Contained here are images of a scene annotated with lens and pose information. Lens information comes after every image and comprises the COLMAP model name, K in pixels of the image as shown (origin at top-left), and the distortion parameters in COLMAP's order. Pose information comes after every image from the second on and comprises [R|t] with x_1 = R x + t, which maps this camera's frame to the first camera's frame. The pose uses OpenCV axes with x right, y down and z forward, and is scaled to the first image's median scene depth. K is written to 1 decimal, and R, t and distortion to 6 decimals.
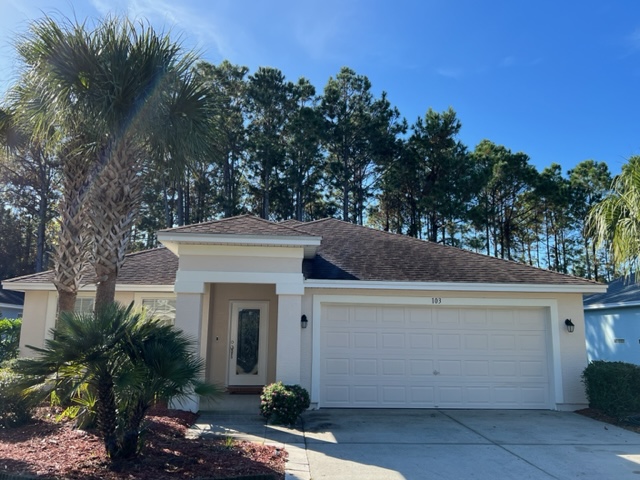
lens RADIAL K [[543.7, 0, 320.8], [0, 543.7, 240.4], [0, 0, 1]] dist [-0.008650, -0.016942]
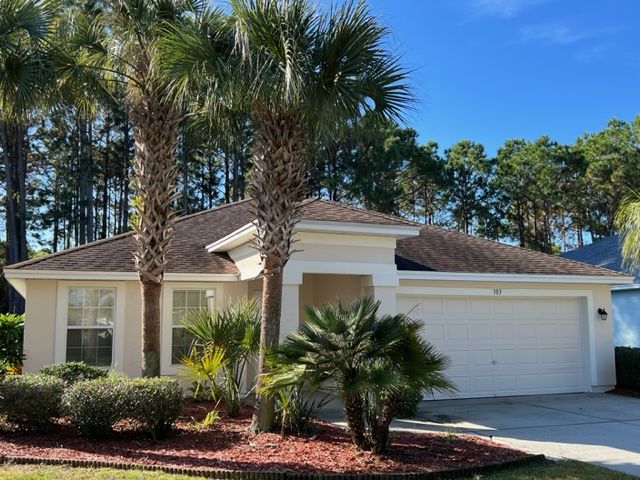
lens RADIAL K [[653.5, 0, 319.6], [0, 653.5, 238.9], [0, 0, 1]] dist [-0.070932, 0.000000]
pose [[0.955560, 0.022208, 0.293960, -0.455930], [-0.032351, 0.999036, 0.029687, -0.012386], [-0.293017, -0.037877, 0.955357, -0.052535]]
